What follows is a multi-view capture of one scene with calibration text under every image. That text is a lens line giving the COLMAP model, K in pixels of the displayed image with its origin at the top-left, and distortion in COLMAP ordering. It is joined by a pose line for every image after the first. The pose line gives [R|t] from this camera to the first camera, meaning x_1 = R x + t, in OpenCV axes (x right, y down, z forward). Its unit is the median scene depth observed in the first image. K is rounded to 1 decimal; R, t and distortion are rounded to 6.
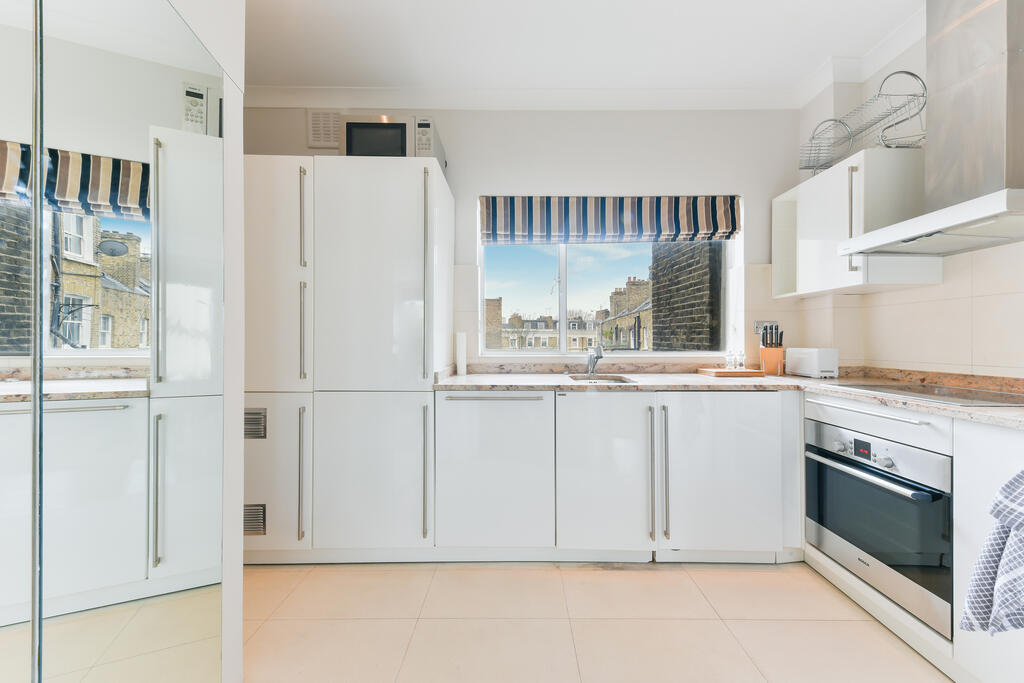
lens RADIAL K [[376.3, 0, 512.1], [0, 376.3, 321.3], [0, 0, 1]] dist [0.000501, -0.003498]
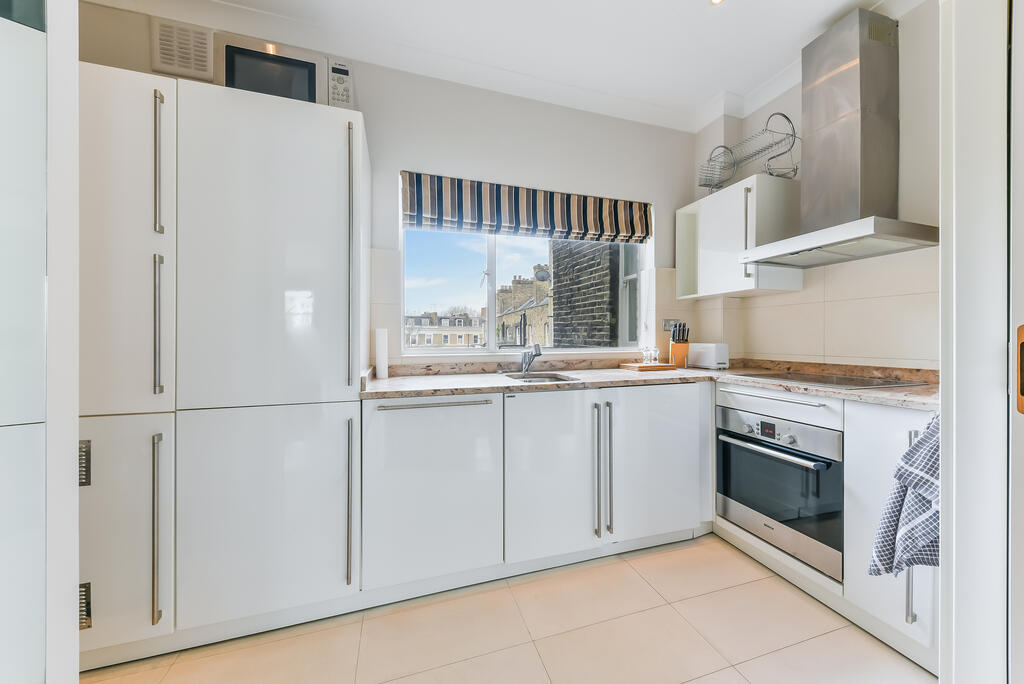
lens RADIAL K [[376.3, 0, 512.1], [0, 376.3, 321.8], [0, 0, 1]] dist [0.000501, -0.003498]
pose [[0.945362, 0.009938, 0.325871, -0.157067], [-0.012964, 0.999891, 0.007118, 0.005715], [-0.325765, -0.010953, 0.945387, 0.123571]]
